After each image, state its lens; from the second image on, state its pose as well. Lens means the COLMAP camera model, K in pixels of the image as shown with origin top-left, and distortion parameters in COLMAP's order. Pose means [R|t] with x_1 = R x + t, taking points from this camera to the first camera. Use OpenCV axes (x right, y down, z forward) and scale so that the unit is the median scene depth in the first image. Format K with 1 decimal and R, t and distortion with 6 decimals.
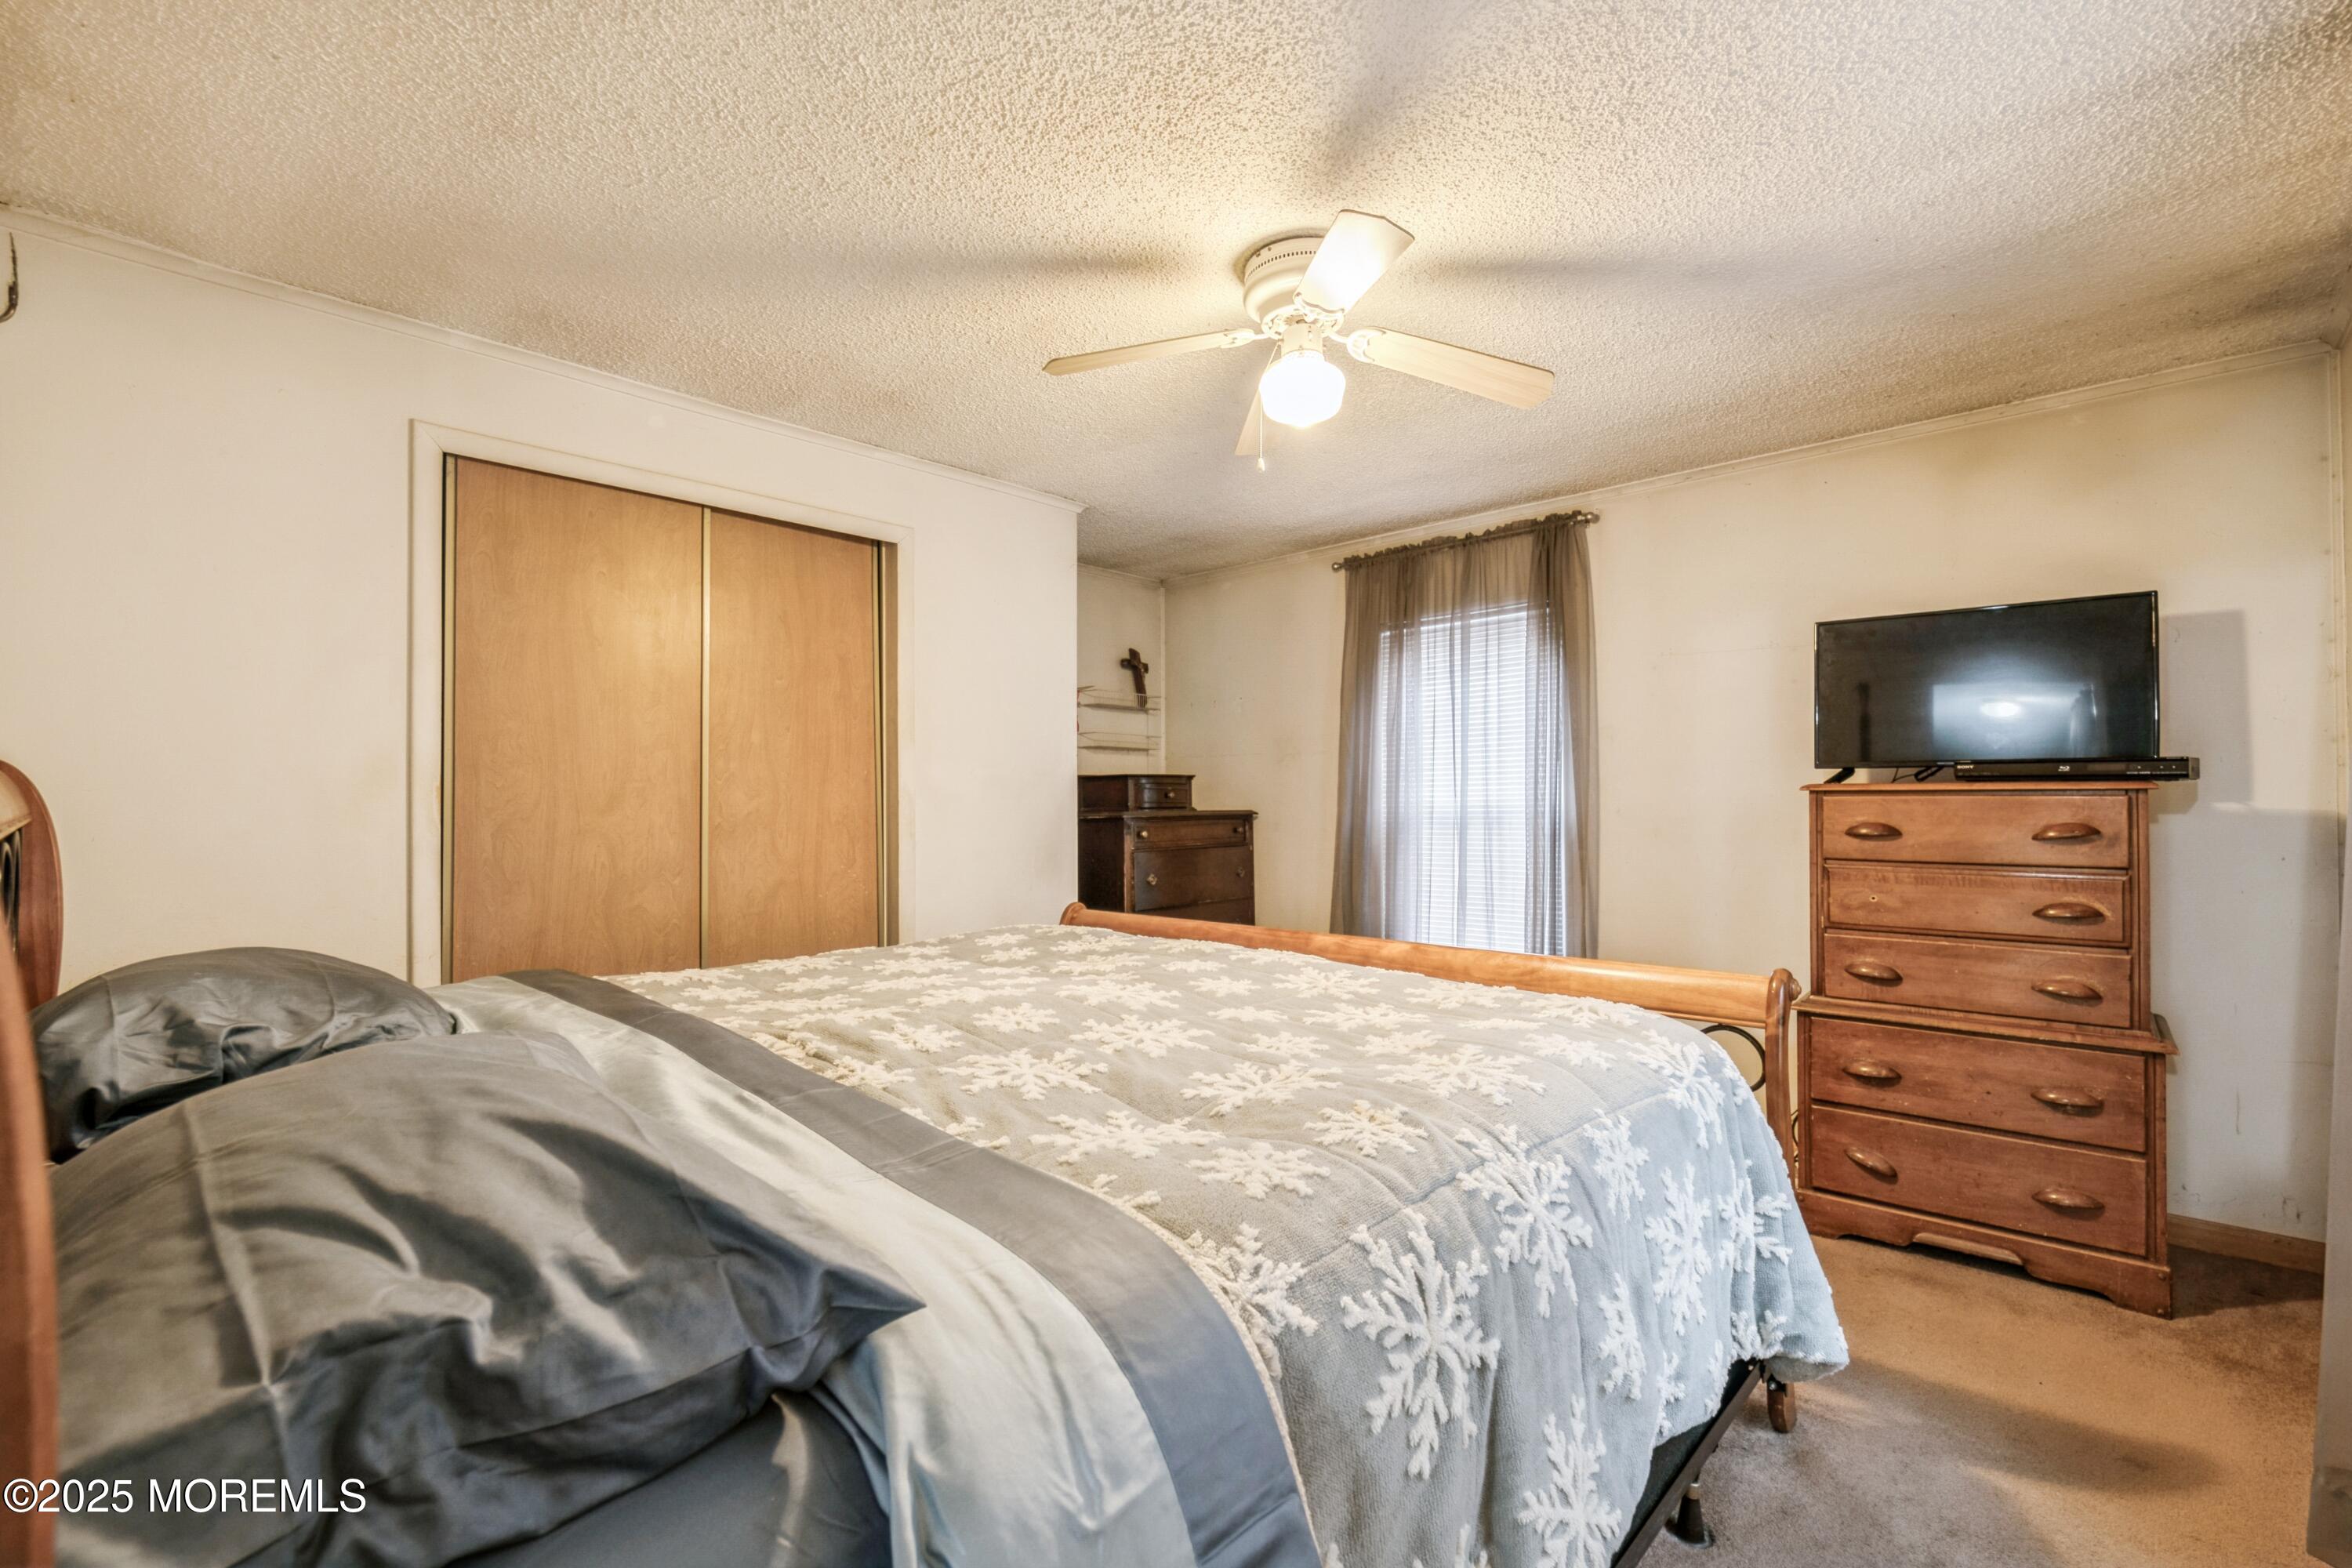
lens RADIAL K [[1021.3, 0, 1164.1], [0, 1021.3, 760.2], [0, 0, 1]] dist [0.002305, 0.000041]
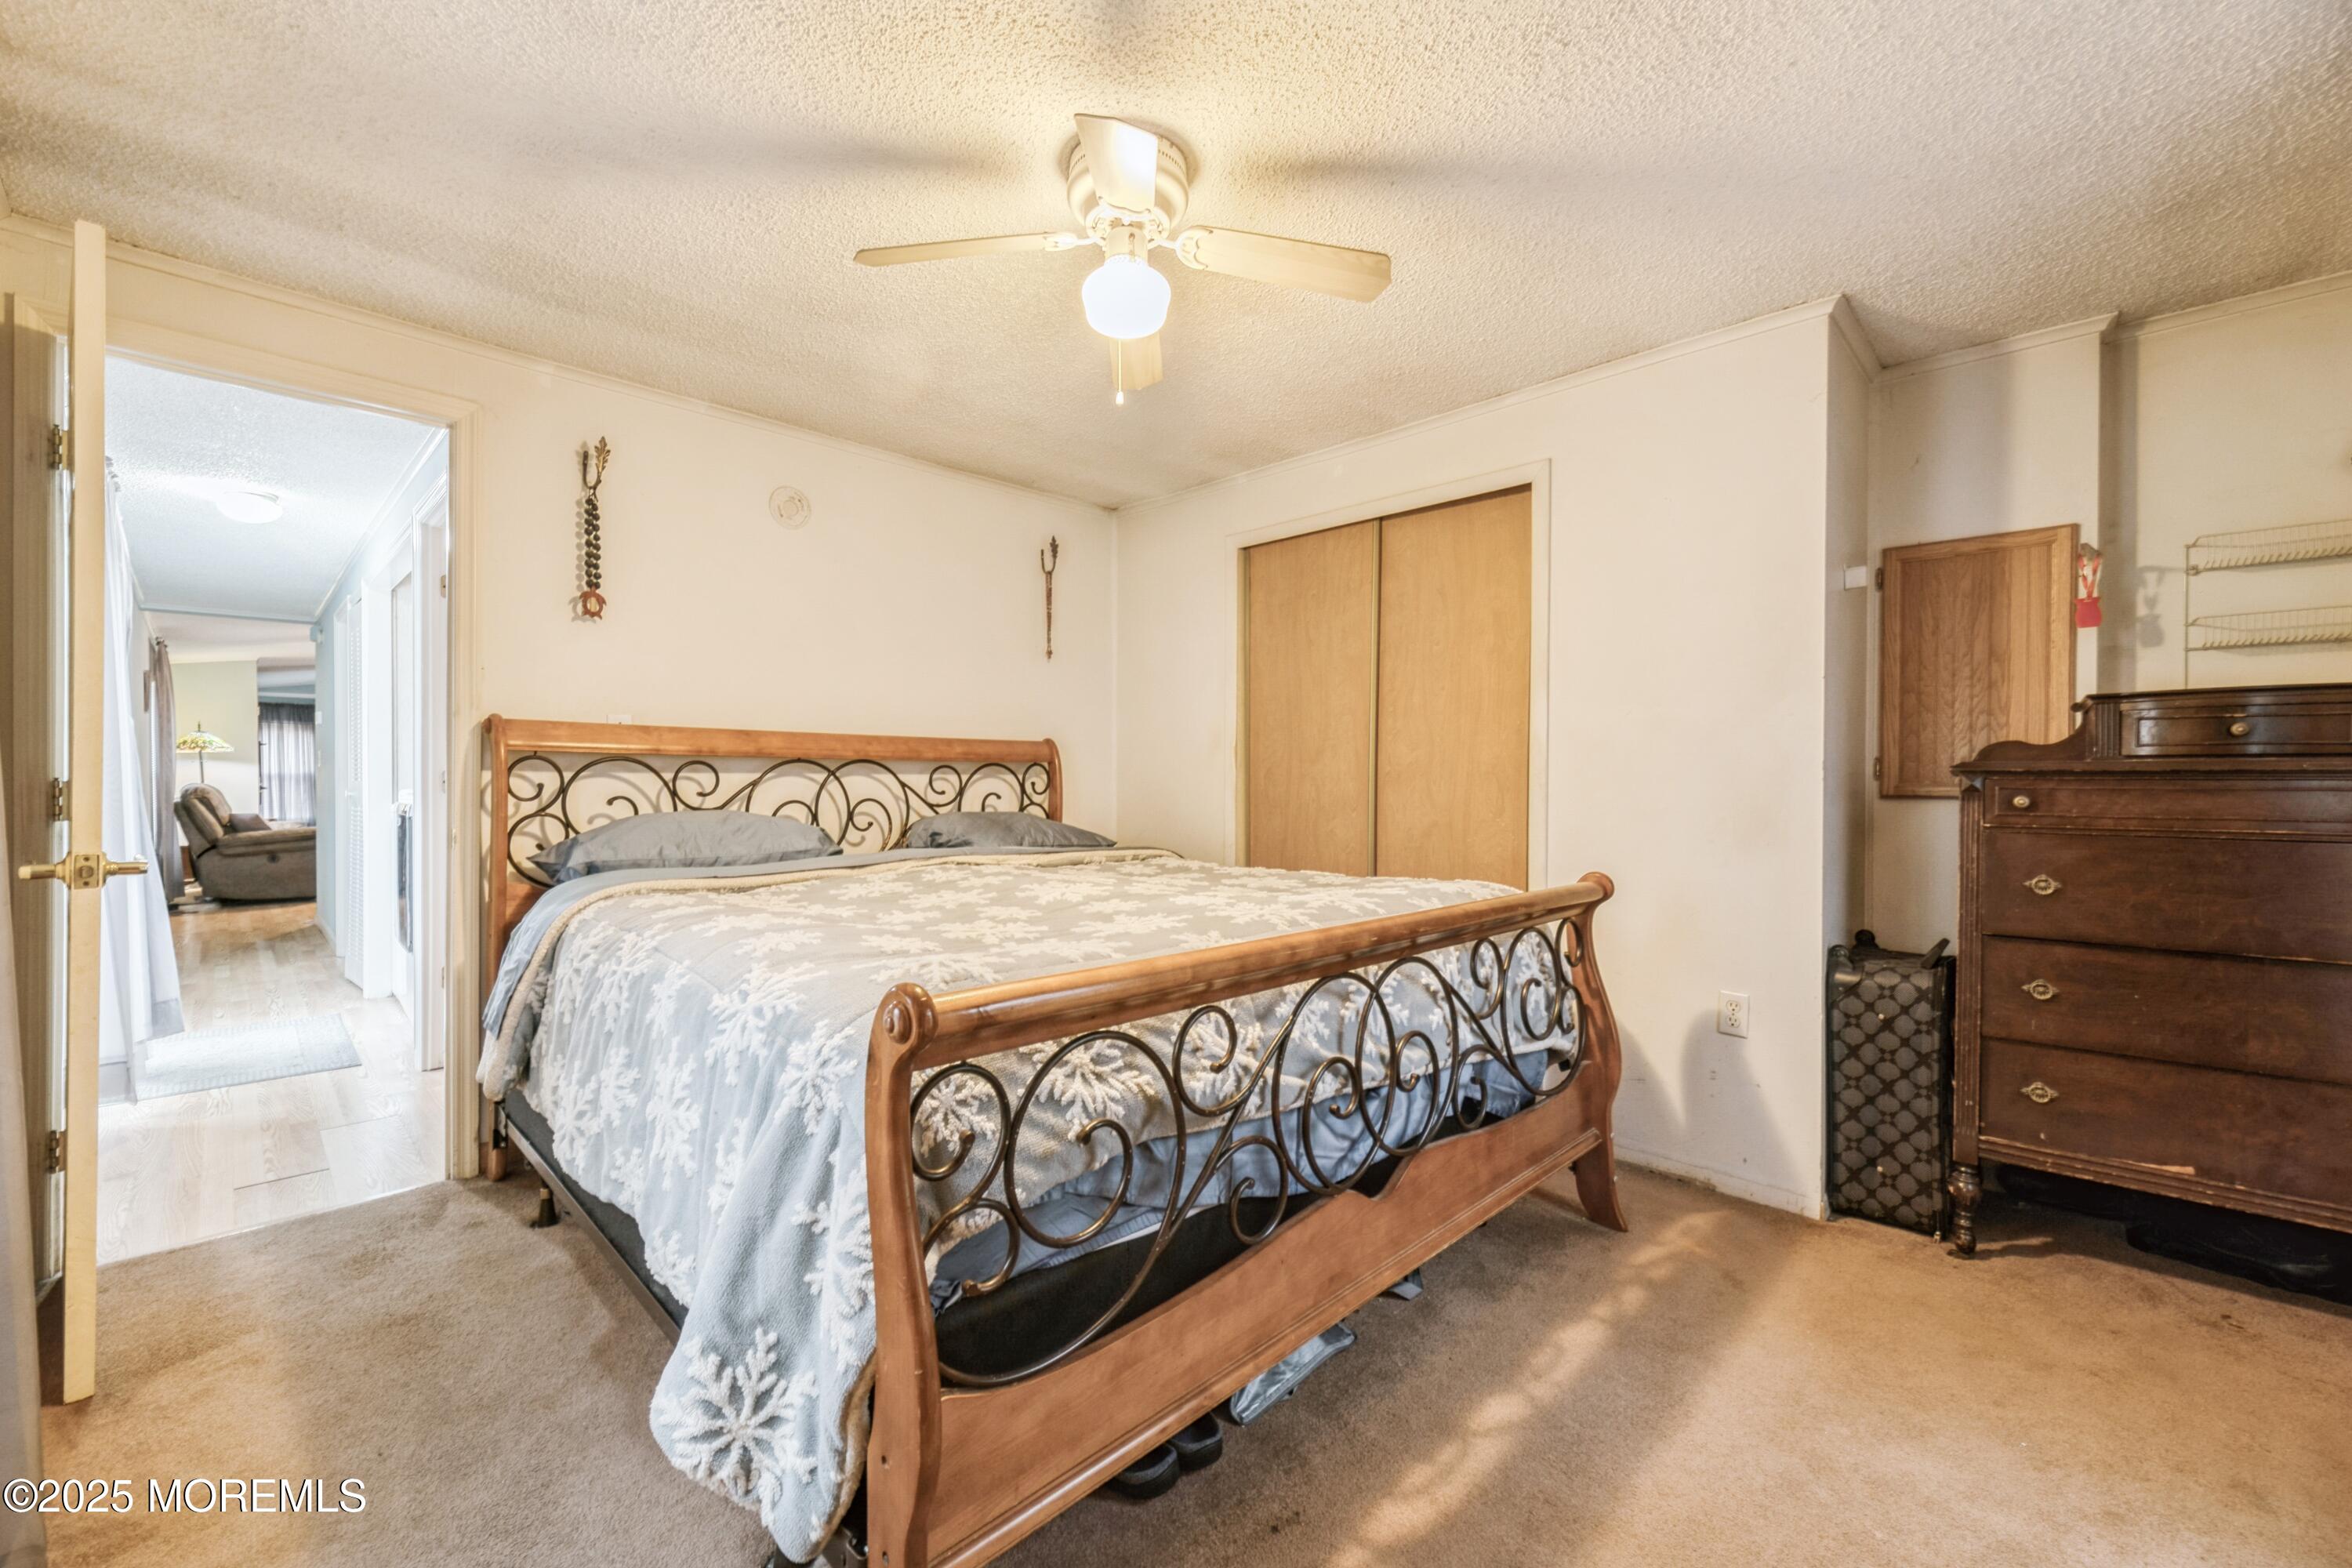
lens RADIAL K [[973.3, 0, 1212.6], [0, 973.3, 762.8], [0, 0, 1]] dist [-0.003286, -0.000981]
pose [[-0.017830, -0.001328, -0.999840, 0.668266], [0.047185, 0.998884, -0.002168, 0.038935], [0.998727, -0.047216, -0.017748, 0.718762]]
